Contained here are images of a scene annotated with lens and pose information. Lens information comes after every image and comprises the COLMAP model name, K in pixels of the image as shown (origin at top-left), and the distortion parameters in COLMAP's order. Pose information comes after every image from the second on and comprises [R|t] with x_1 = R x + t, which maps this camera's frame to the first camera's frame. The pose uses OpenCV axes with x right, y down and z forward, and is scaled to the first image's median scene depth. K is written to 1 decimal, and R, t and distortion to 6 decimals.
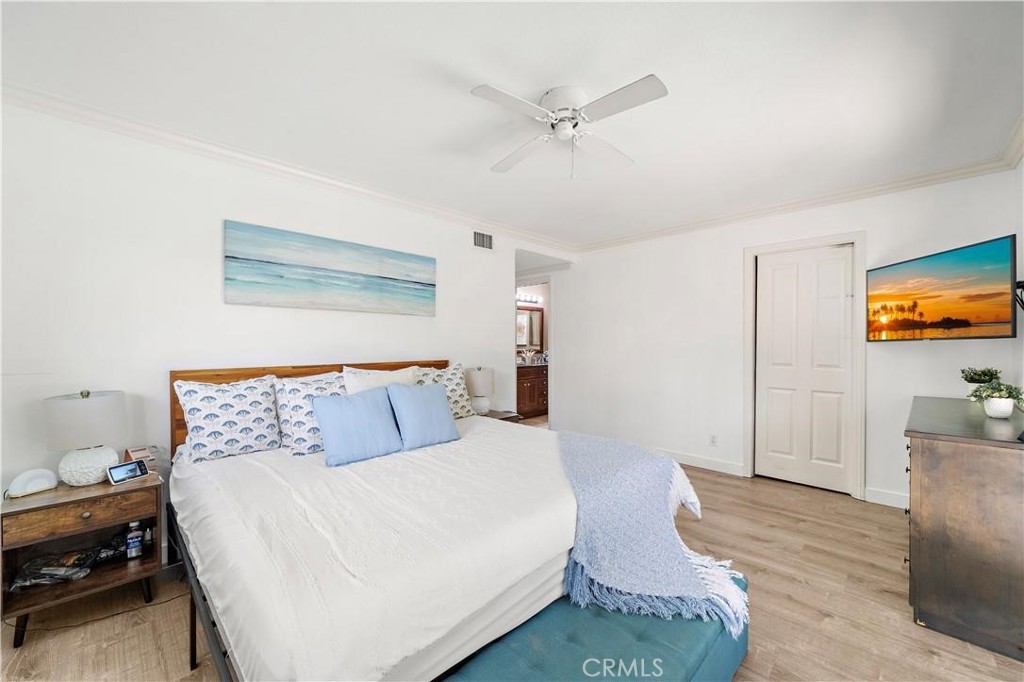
lens RADIAL K [[395.1, 0, 513.6], [0, 395.1, 343.9], [0, 0, 1]] dist [-0.001019, -0.000148]
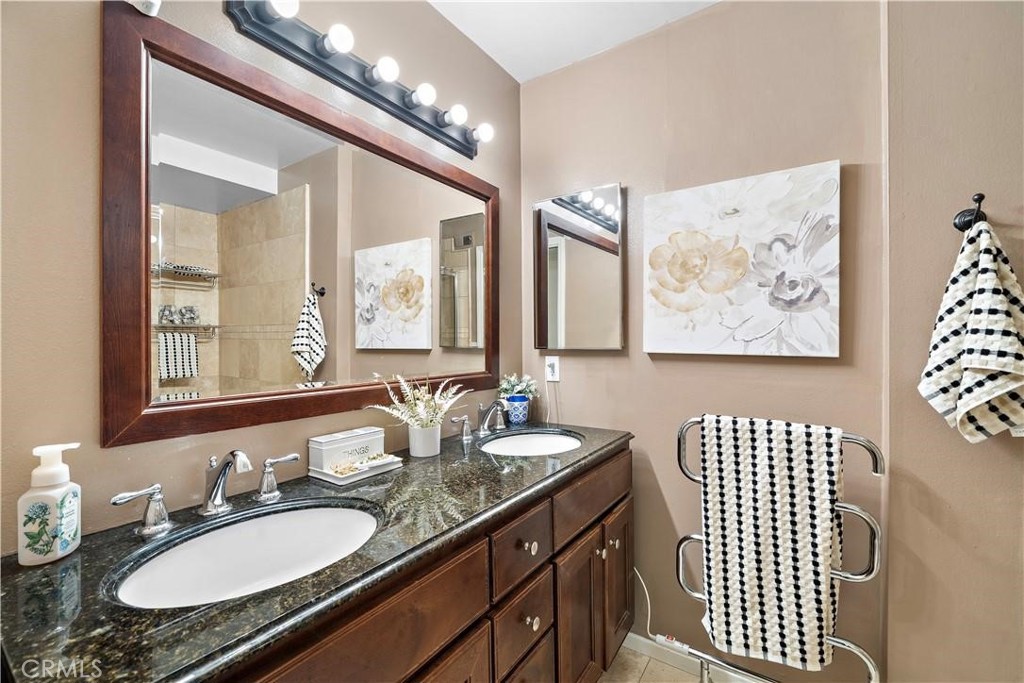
lens RADIAL K [[431.3, 0, 512.0], [0, 431.3, 341.5], [0, 0, 1]] dist [-0.001404, -0.000041]
pose [[0.985369, -0.008175, 0.170241, 0.039537], [0.008808, 0.999957, -0.002962, -0.001878], [-0.170209, 0.004418, 0.985398, 0.753134]]
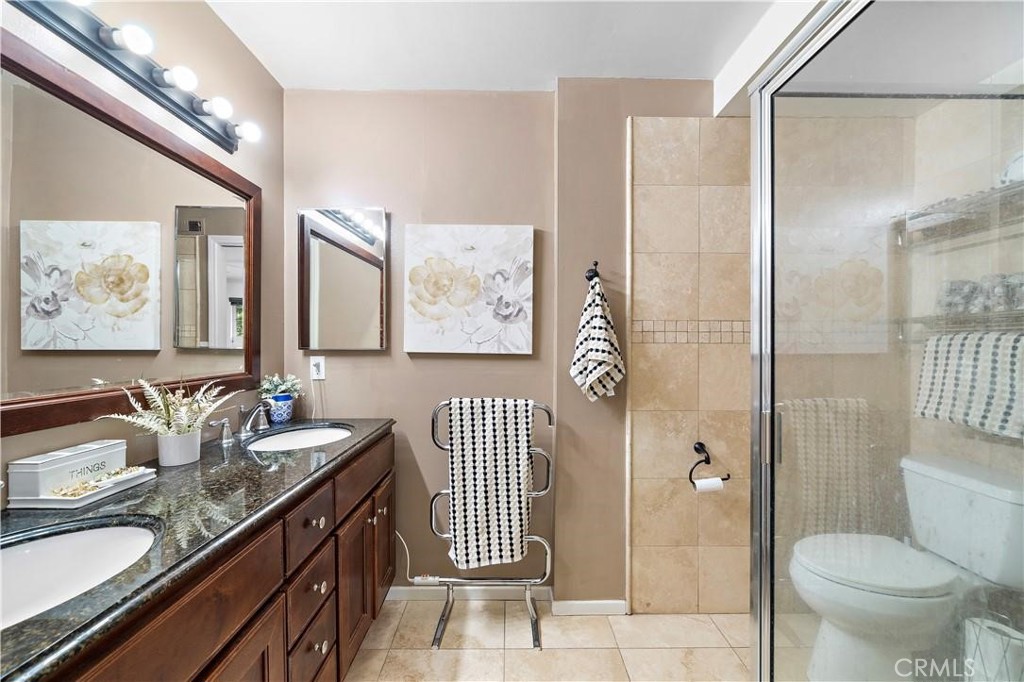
lens RADIAL K [[395.1, 0, 513.6], [0, 395.1, 343.9], [0, 0, 1]] dist [-0.001019, -0.000148]
pose [[0.710892, -0.005365, 0.703280, 0.017915], [0.002110, 0.999983, 0.005496, -0.002605], [-0.703298, -0.002423, 0.710891, 0.735294]]
